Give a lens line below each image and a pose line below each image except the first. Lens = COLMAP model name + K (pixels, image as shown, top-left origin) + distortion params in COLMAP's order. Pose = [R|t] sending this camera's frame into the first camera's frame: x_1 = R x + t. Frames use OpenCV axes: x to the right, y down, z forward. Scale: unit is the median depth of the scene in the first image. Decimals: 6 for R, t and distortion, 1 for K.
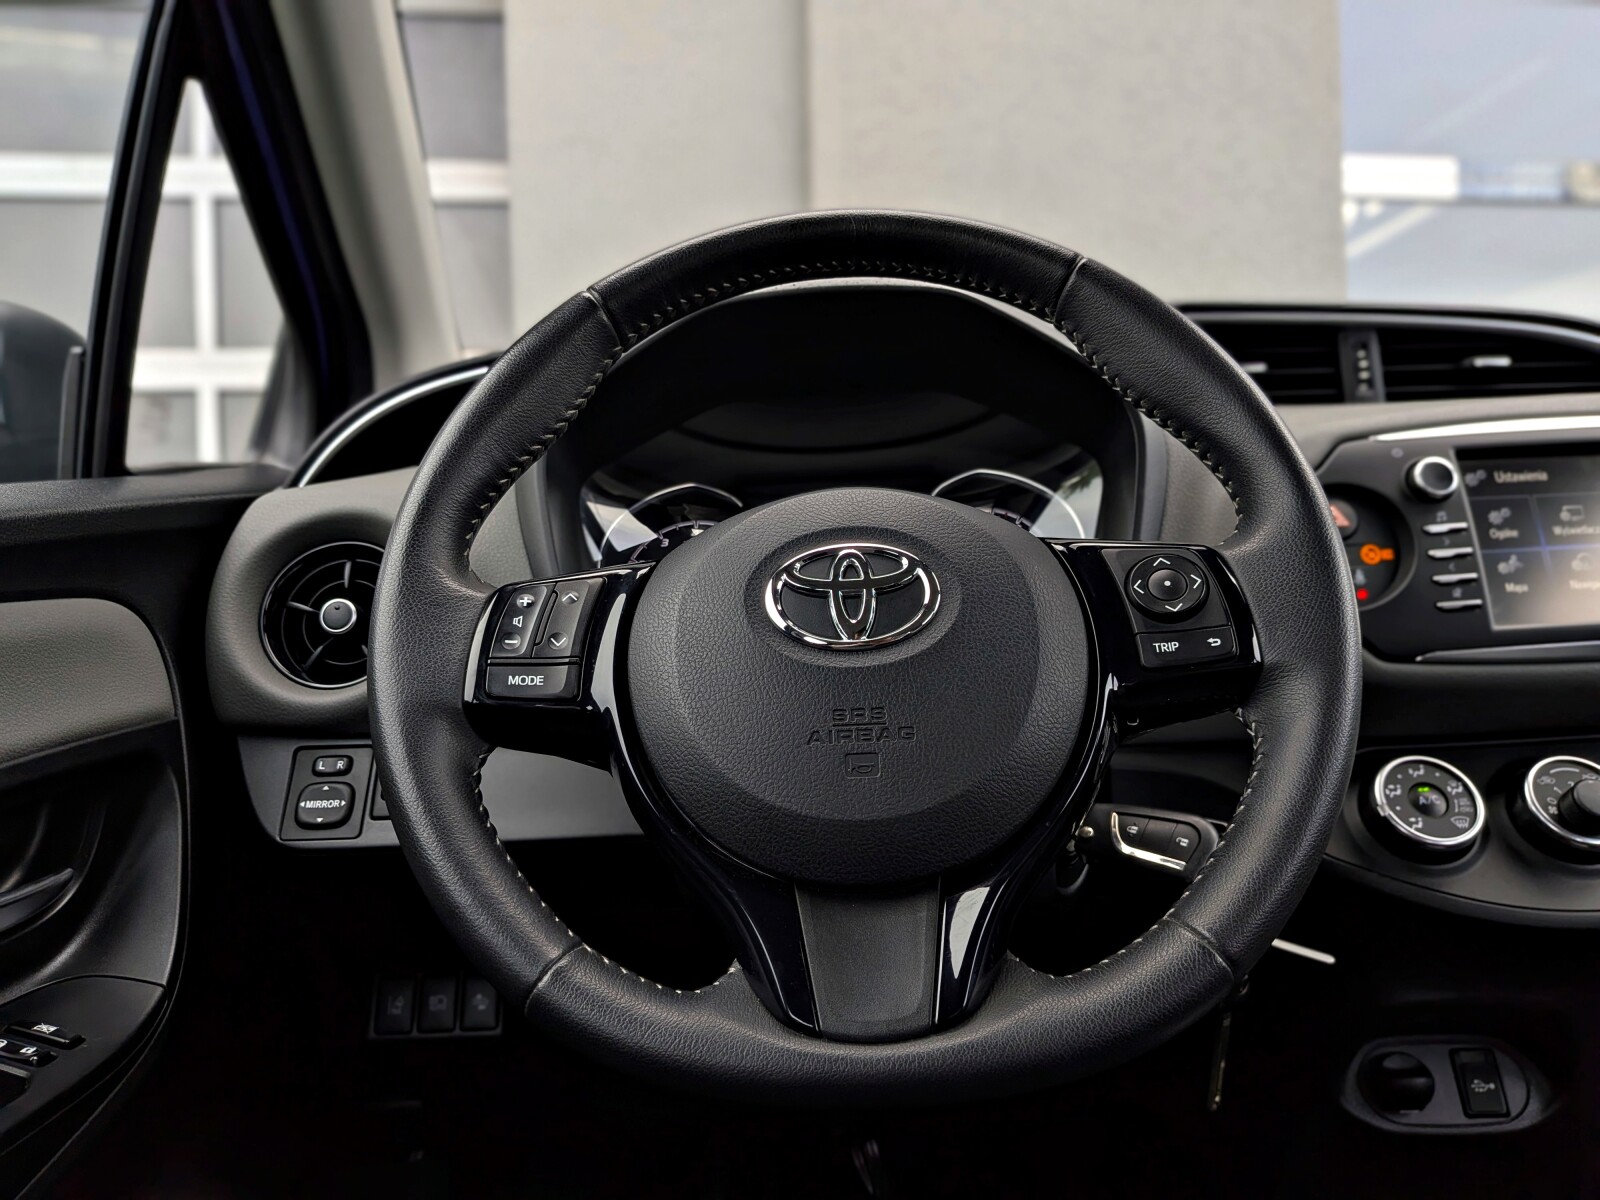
lens RADIAL K [[1156.8, 0, 807.7], [0, 1156.8, 596.7], [0, 0, 1]] dist [0.088498, -0.157817]
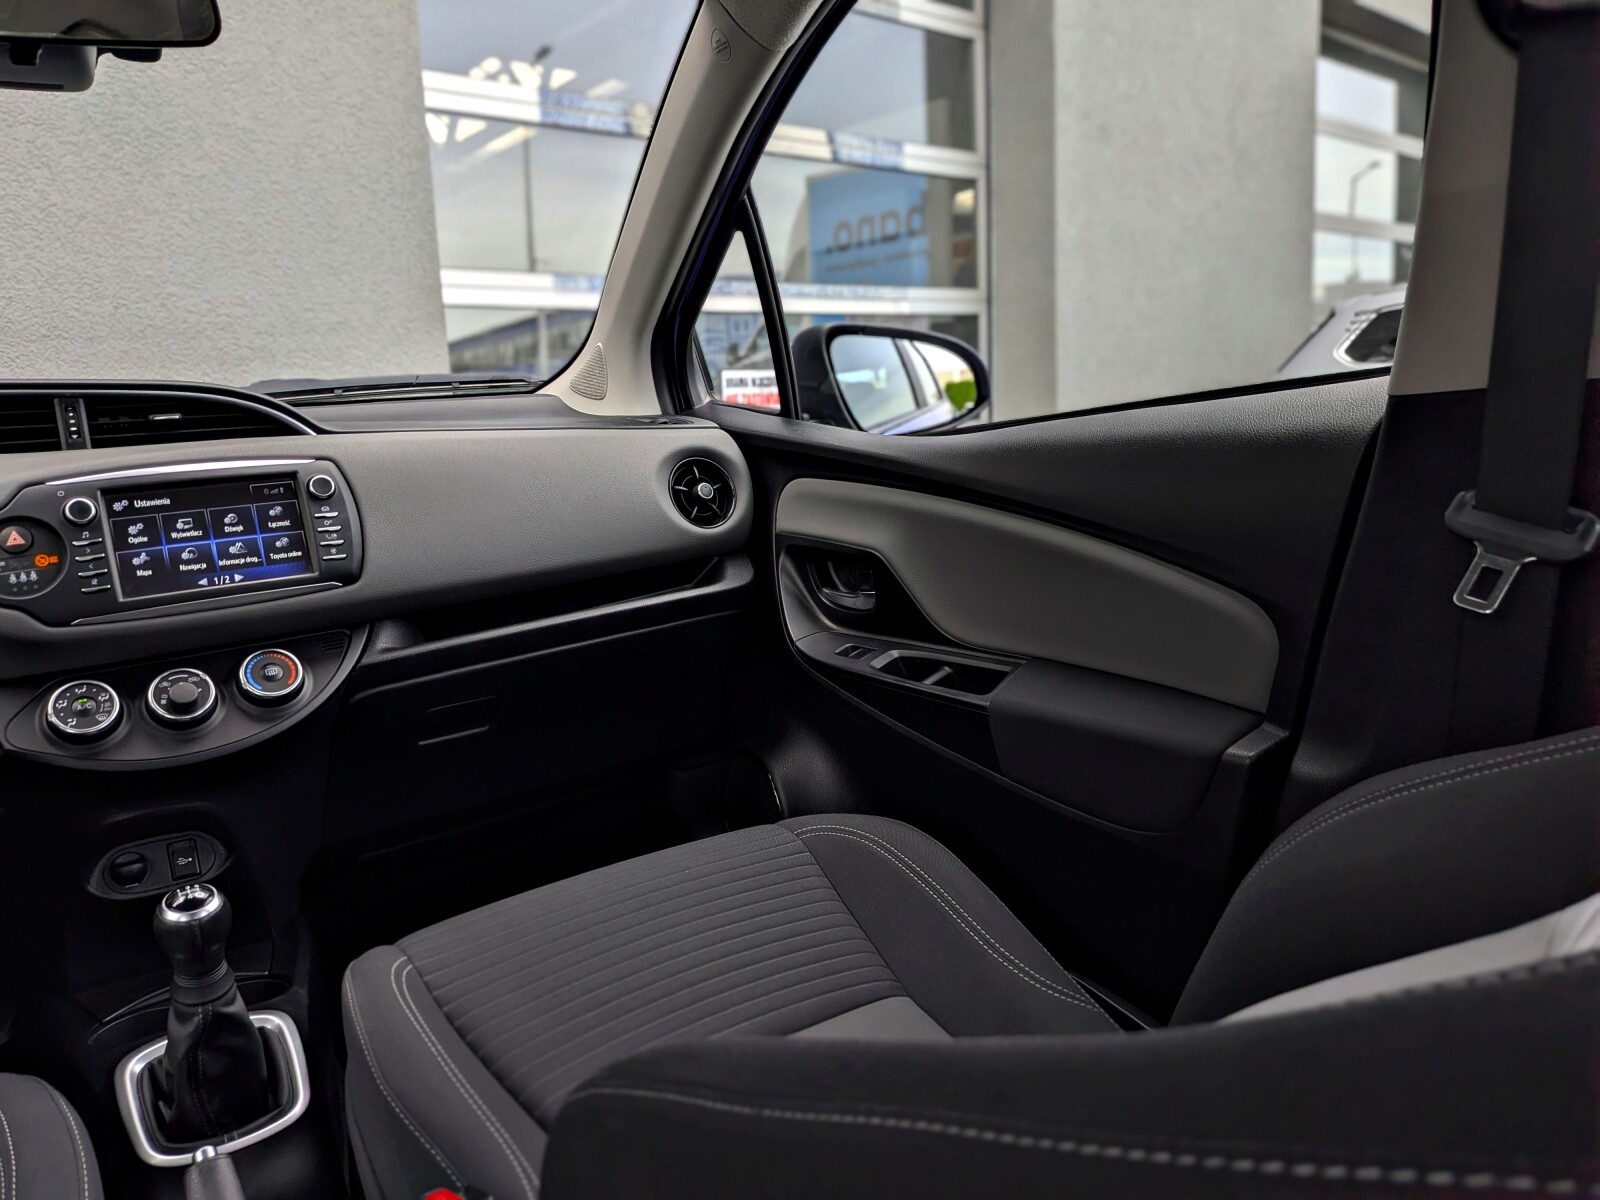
lens RADIAL K [[1158.8, 0, 798.1], [0, 1158.8, 594.5], [0, 0, 1]] dist [0.025635, -0.061517]
pose [[0.825375, -0.108458, 0.554070, 0.537637], [0.034979, 0.989313, 0.141549, -0.212822], [-0.563501, -0.097450, 0.820348, -1.062685]]
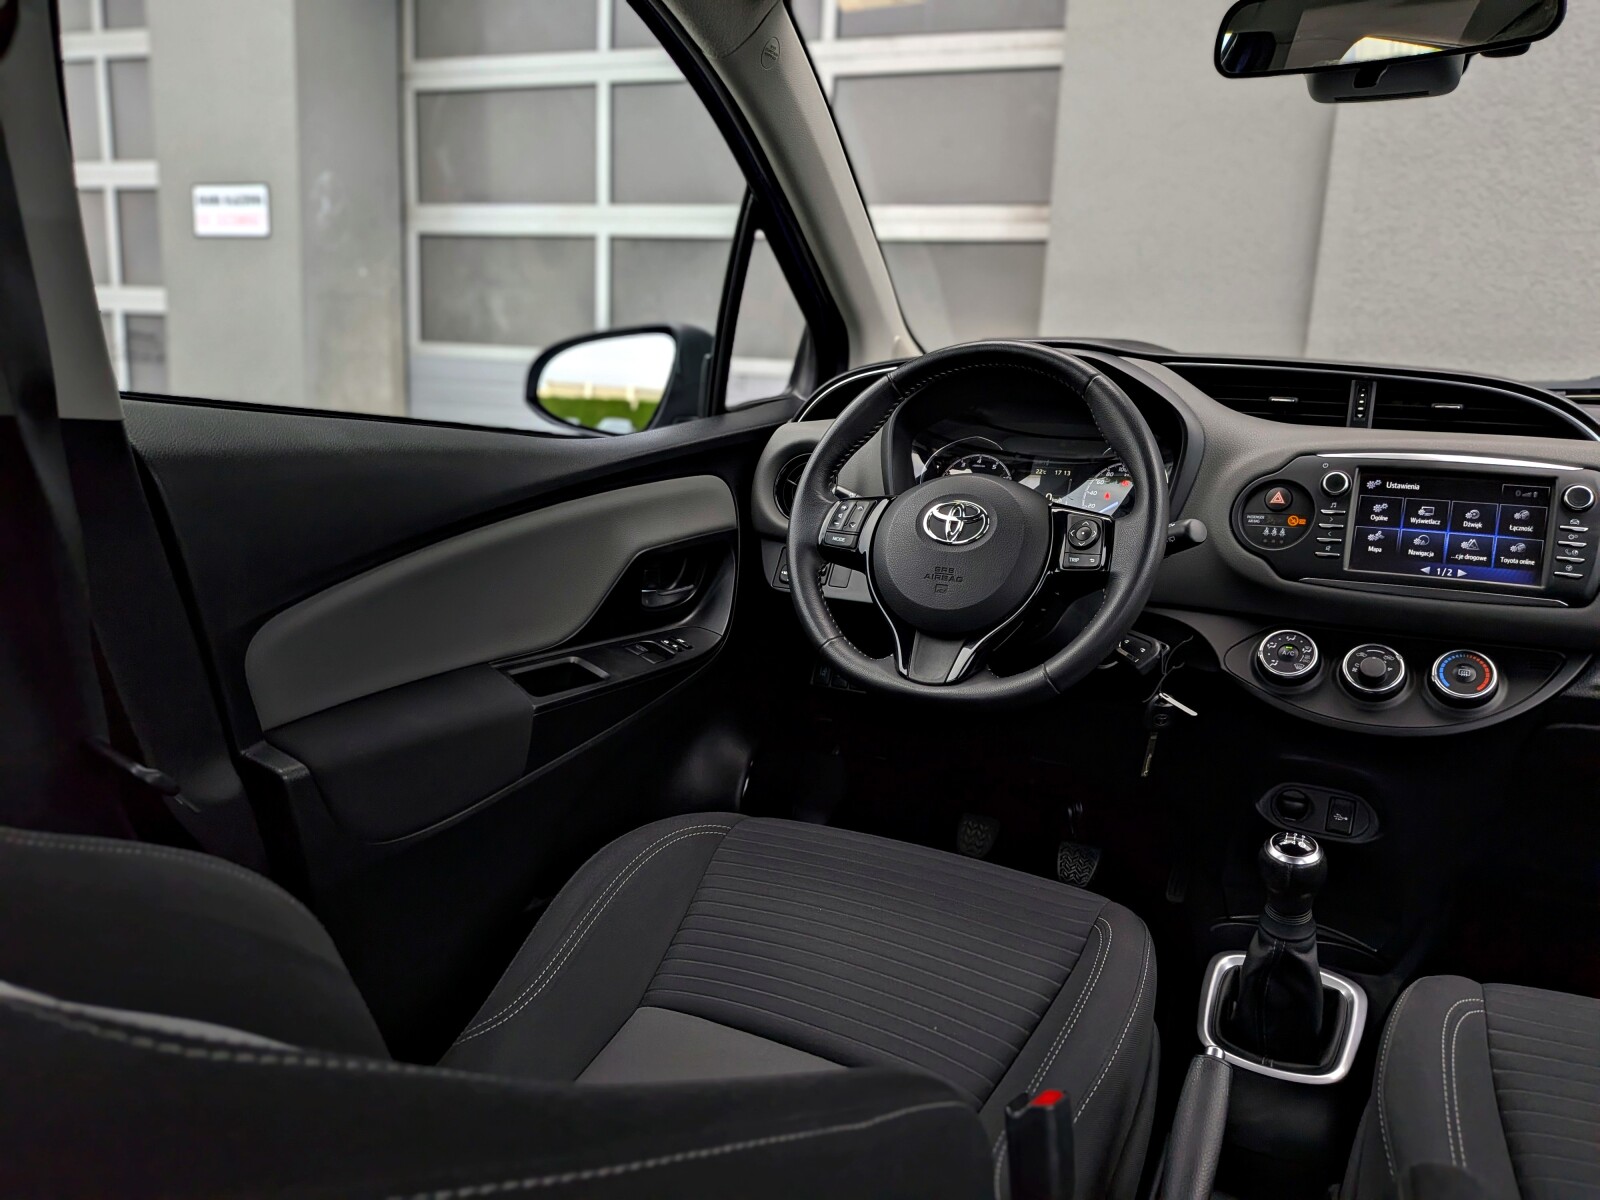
lens RADIAL K [[1155.0, 0, 826.6], [0, 1155.0, 611.2], [0, 0, 1]] dist [0.079367, -0.150049]
pose [[0.885820, 0.156610, -0.436802, 0.778747], [-0.073139, 0.976681, 0.201854, -0.254595], [0.458229, -0.146859, 0.876618, -1.148926]]
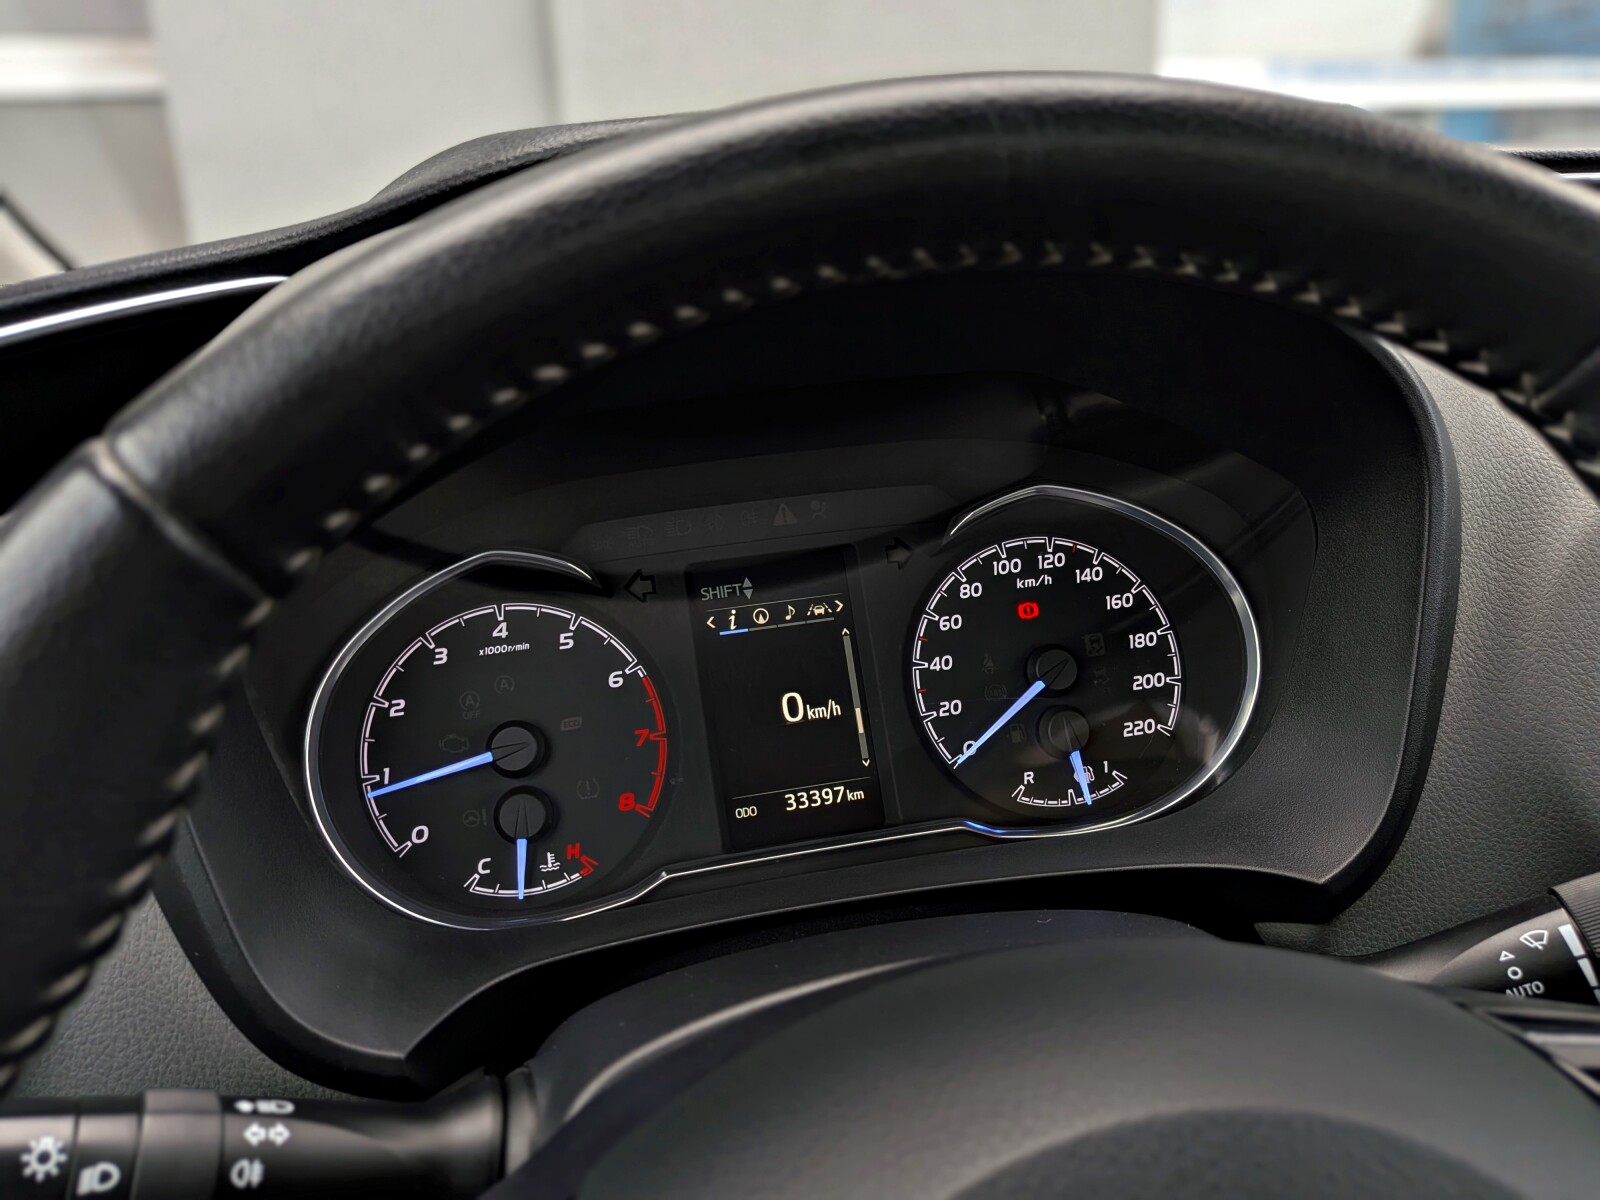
lens RADIAL K [[1255.0, 0, 826.0], [0, 1255.0, 600.1], [0, 0, 1]] dist [-0.001066, -0.054109]
pose [[0.980365, -0.095331, 0.172618, -0.074155], [0.050363, 0.967393, 0.248224, -0.289846], [-0.190653, -0.234656, 0.953199, 0.664882]]
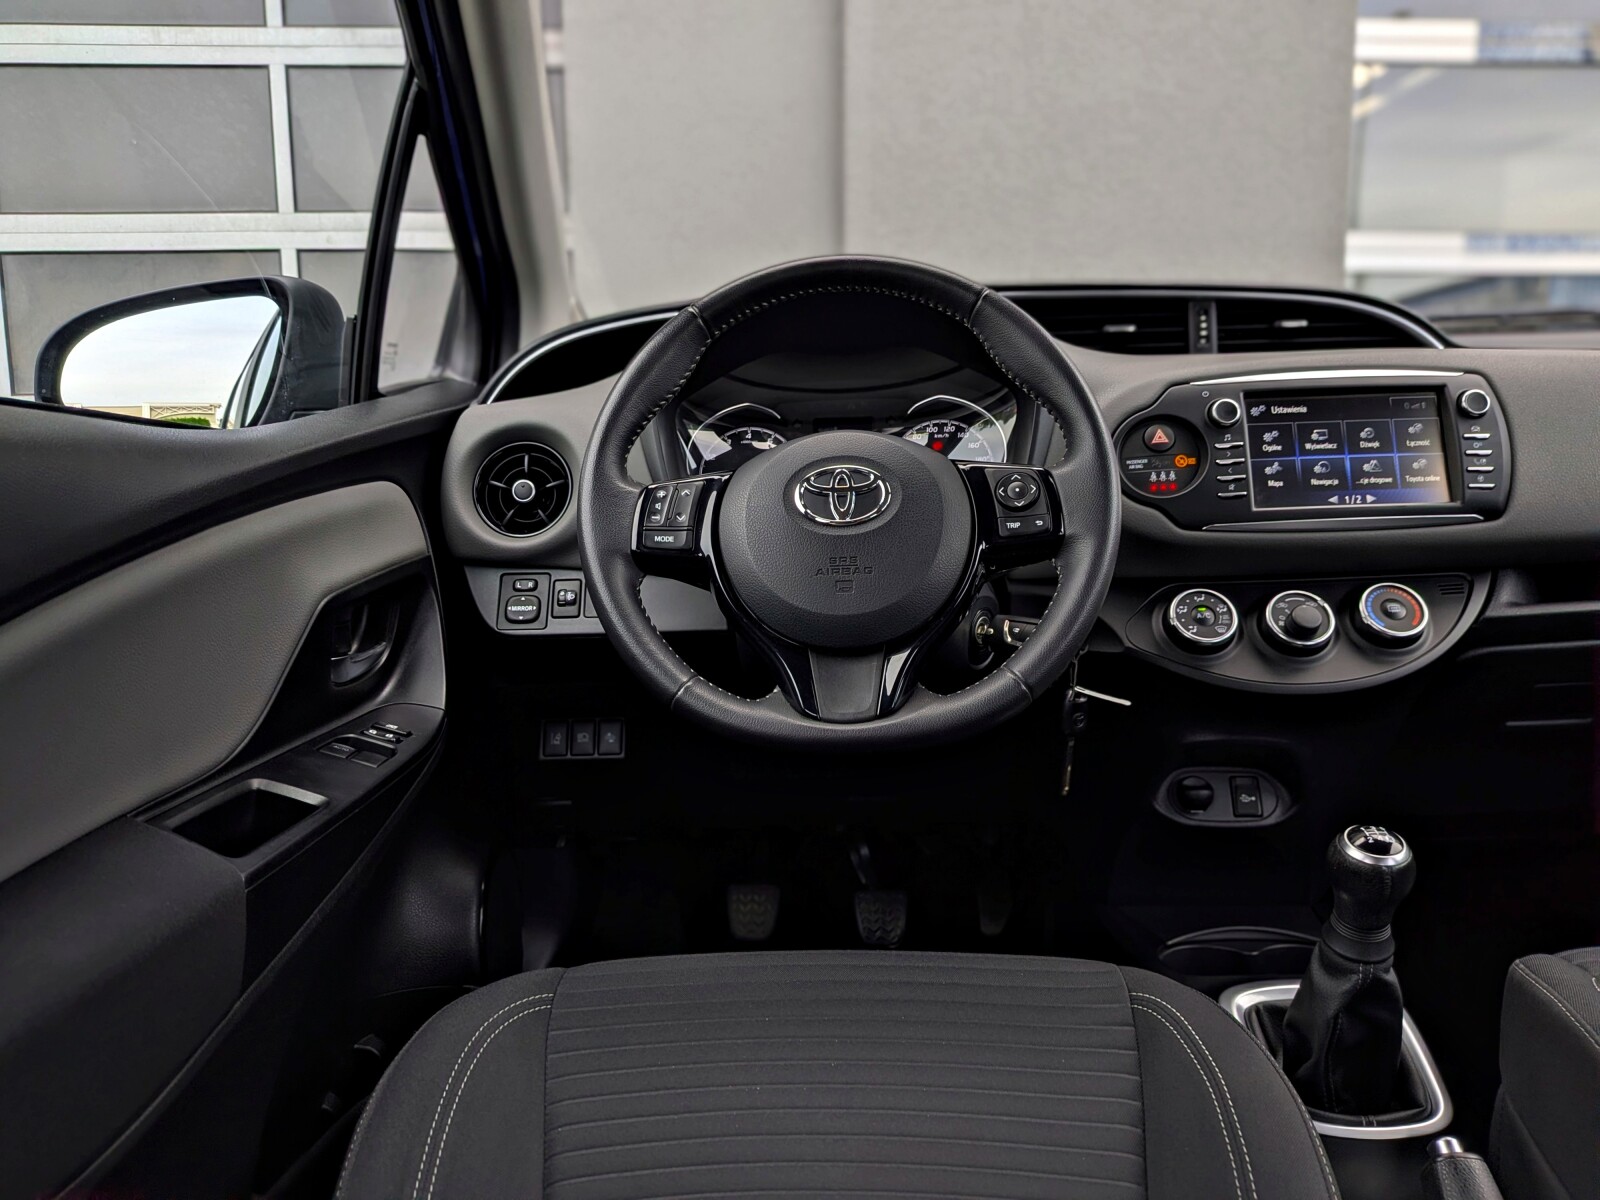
lens RADIAL K [[1161.5, 0, 788.3], [0, 1161.5, 580.4], [0, 0, 1]] dist [0.092509, -0.170414]
pose [[0.999009, 0.014885, -0.041943, 0.027682], [-0.009539, 0.992125, 0.124891, -0.081730], [0.043472, -0.124367, 0.991283, -0.711792]]
